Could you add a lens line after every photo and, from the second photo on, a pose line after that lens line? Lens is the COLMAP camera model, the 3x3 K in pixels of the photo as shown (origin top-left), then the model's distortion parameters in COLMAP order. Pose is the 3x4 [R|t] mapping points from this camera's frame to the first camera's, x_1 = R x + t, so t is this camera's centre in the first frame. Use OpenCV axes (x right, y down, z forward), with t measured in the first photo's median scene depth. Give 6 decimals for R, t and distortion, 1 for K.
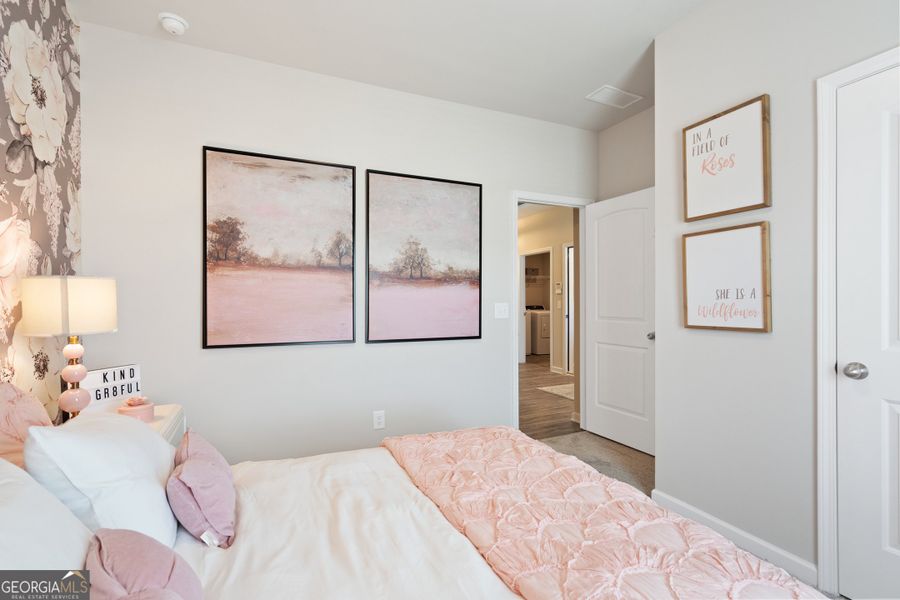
lens RADIAL K [[414.4, 0, 449.1], [0, 414.4, 290.0], [0, 0, 1]] dist [-0.001028, 0.000199]
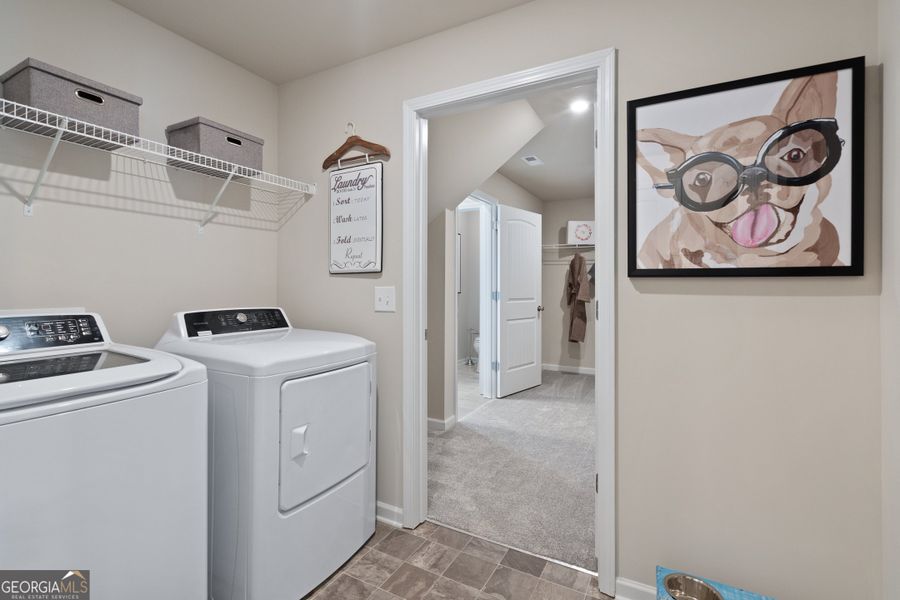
lens RADIAL K [[414.4, 0, 449.1], [0, 414.4, 290.0], [0, 0, 1]] dist [-0.001028, 0.000199]
pose [[0.796641, -0.004015, 0.604439, 0.166395], [-0.003389, 0.999933, 0.011109, 0.024692], [-0.604443, -0.010899, 0.796574, 0.777740]]
